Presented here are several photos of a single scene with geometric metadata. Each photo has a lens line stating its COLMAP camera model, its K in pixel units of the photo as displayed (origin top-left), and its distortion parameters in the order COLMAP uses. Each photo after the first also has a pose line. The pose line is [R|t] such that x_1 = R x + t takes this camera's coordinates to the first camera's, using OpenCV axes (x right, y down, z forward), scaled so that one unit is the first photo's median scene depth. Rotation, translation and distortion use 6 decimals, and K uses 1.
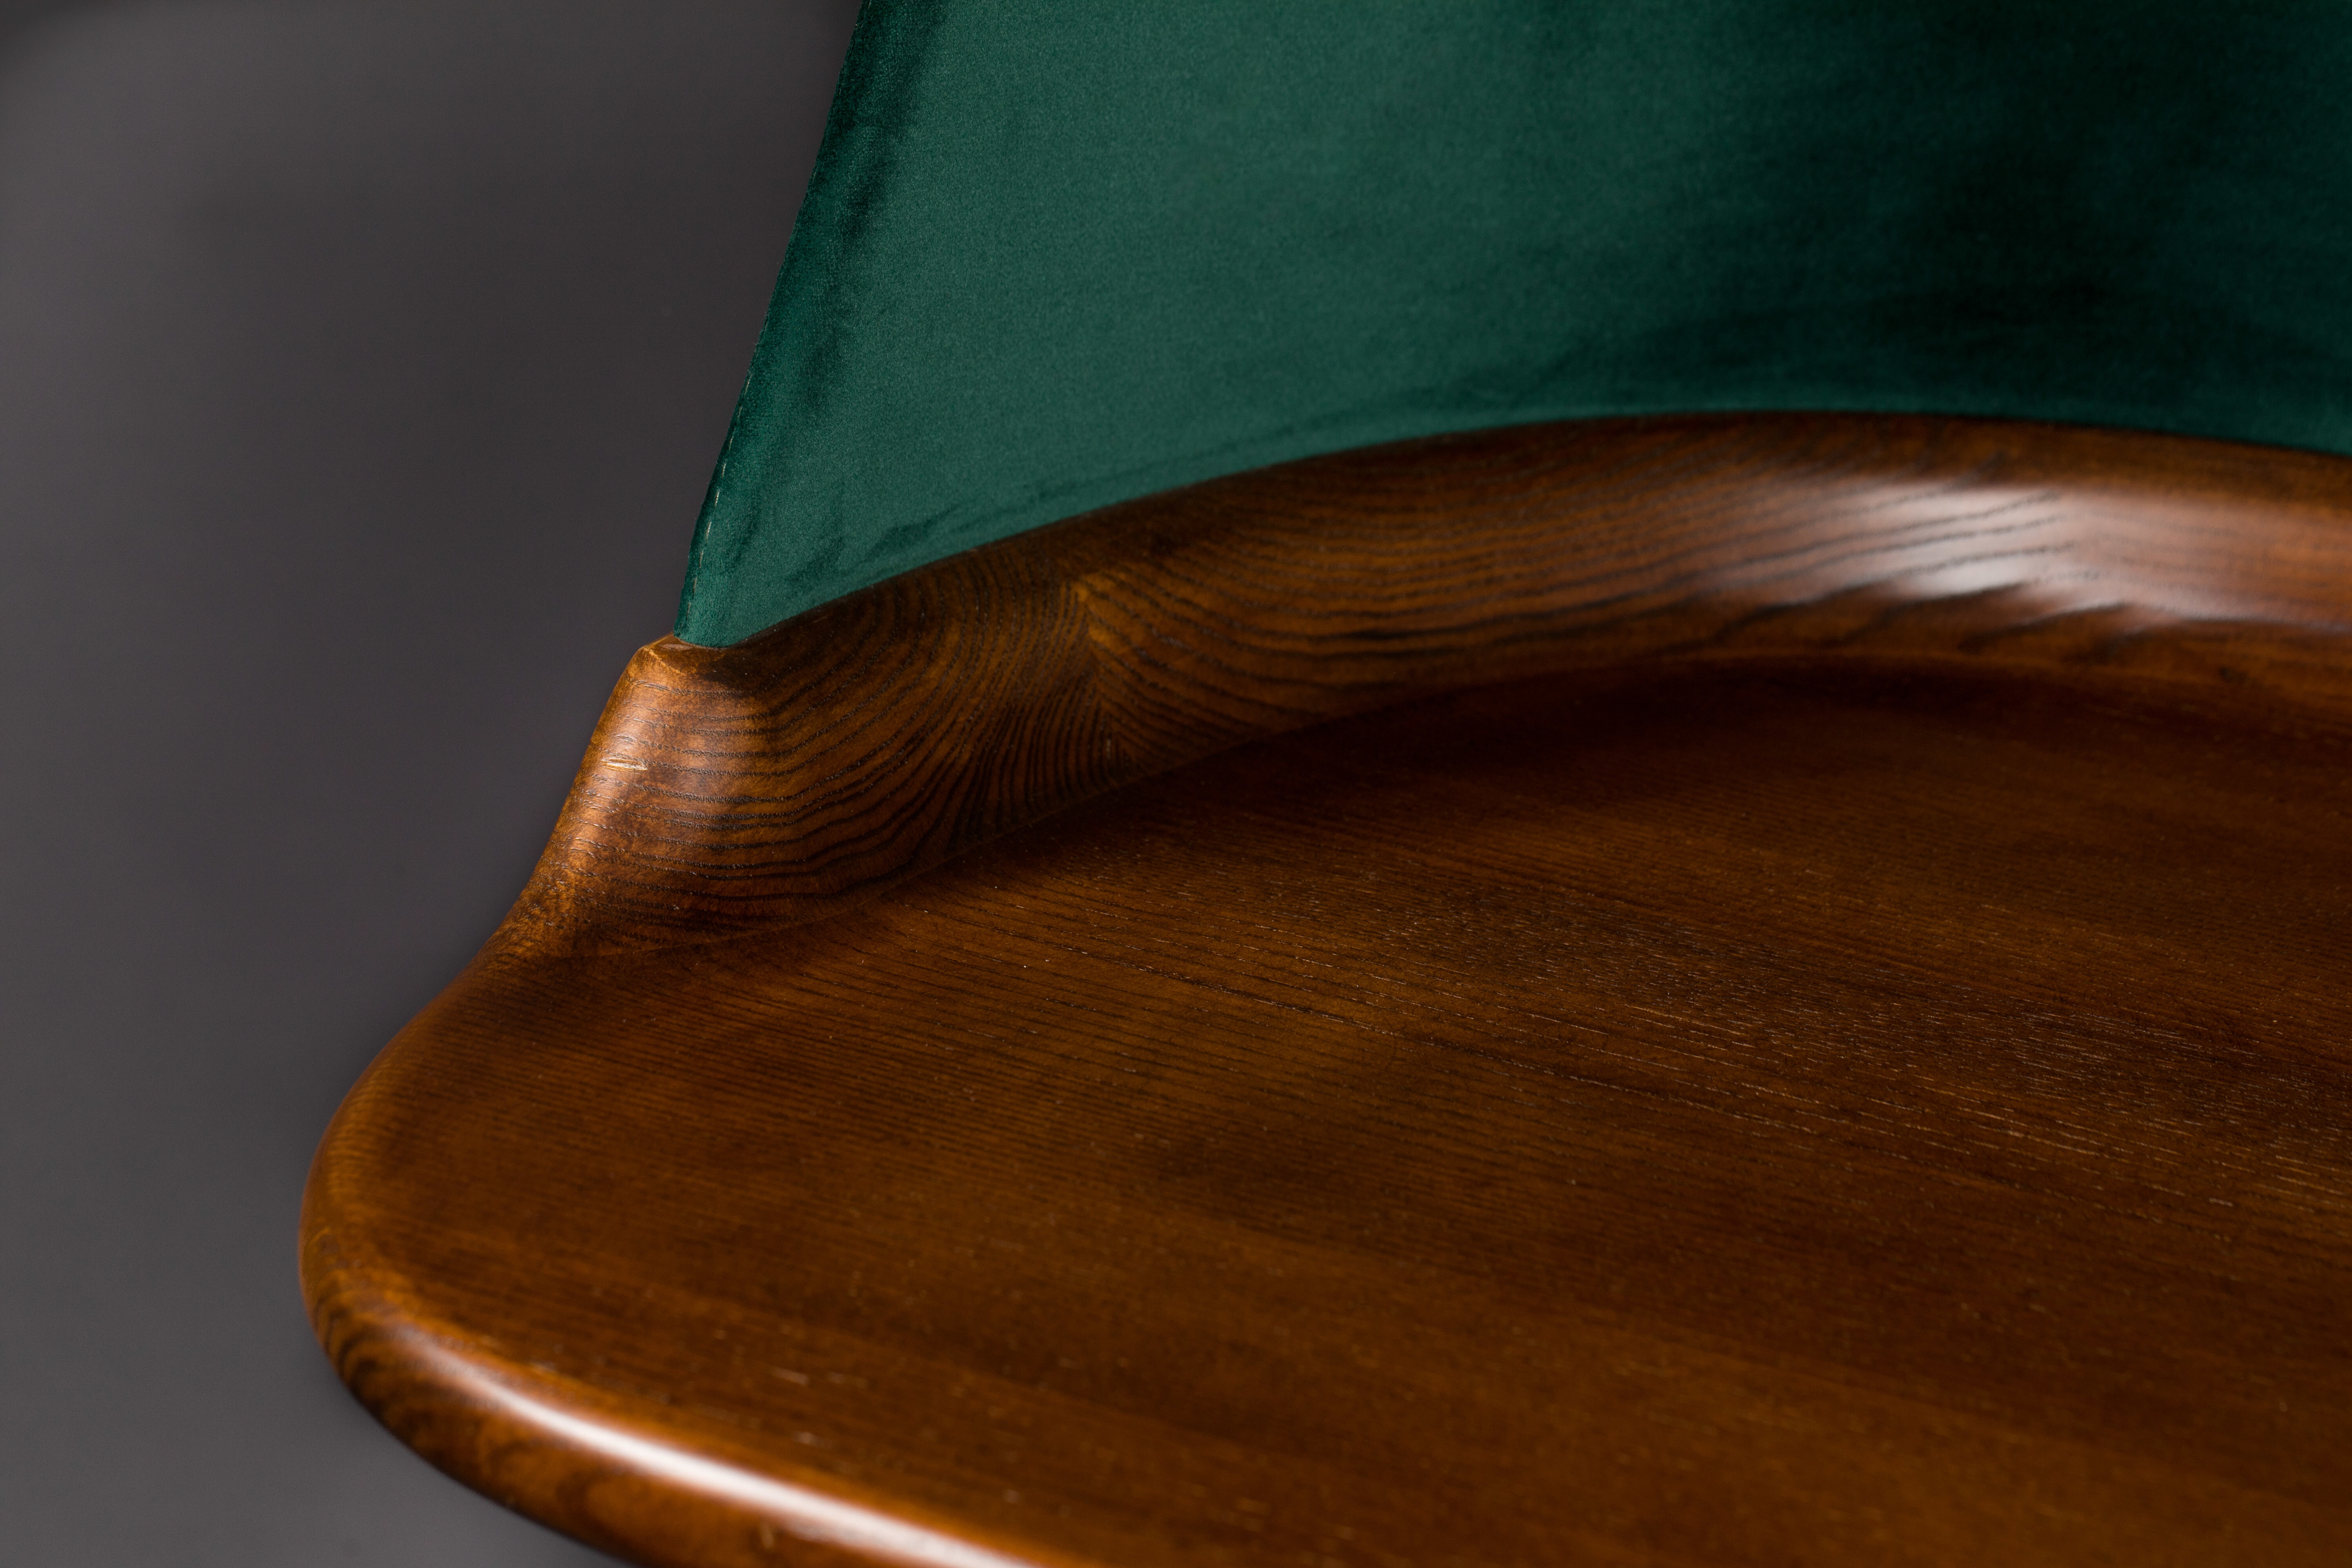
lens RADIAL K [[7137.0, 0, 1177.2], [0, 7137.0, 783.2], [0, 0, 1]] dist [-0.079525, 0.000000]
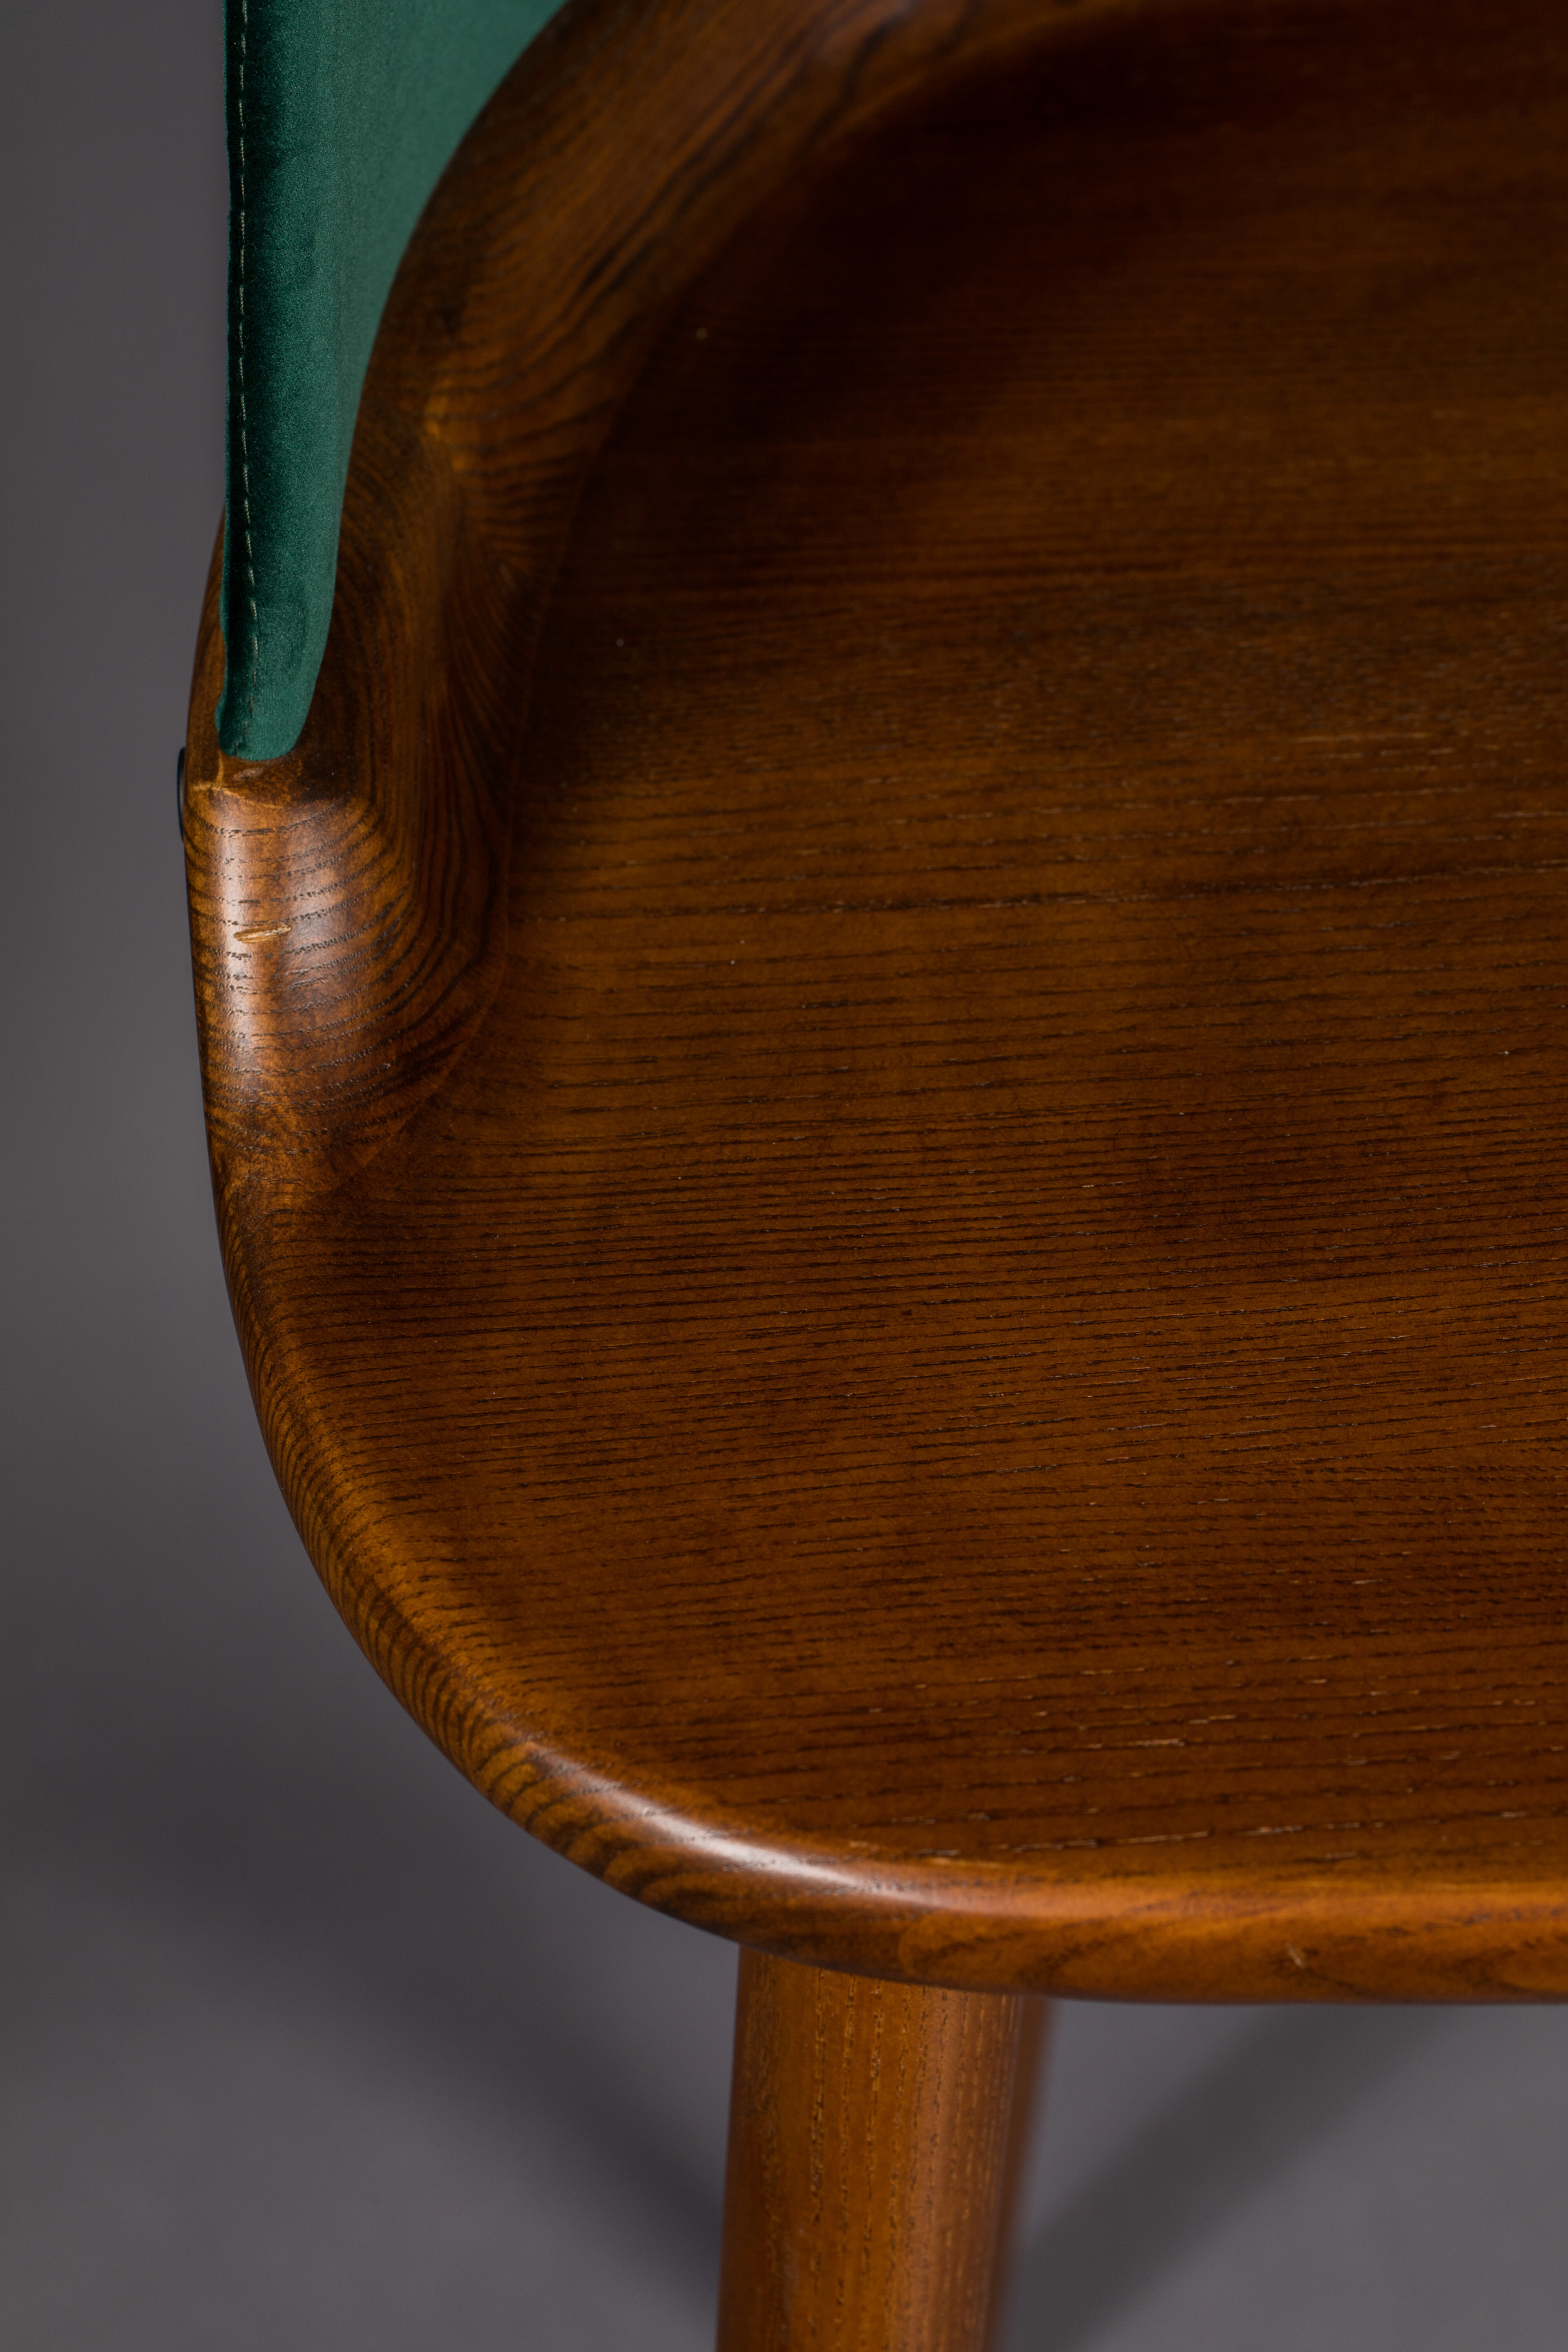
lens RADIAL K [[7137.0, 0, 783.8], [0, 7137.0, 1177.3], [0, 0, 1]] dist [-0.079525, 0.000000]
pose [[0.862462, -0.404650, 0.304003, -0.301306], [0.249489, 0.862511, 0.440261, -0.347079], [-0.440358, -0.303863, 0.844839, 0.220564]]
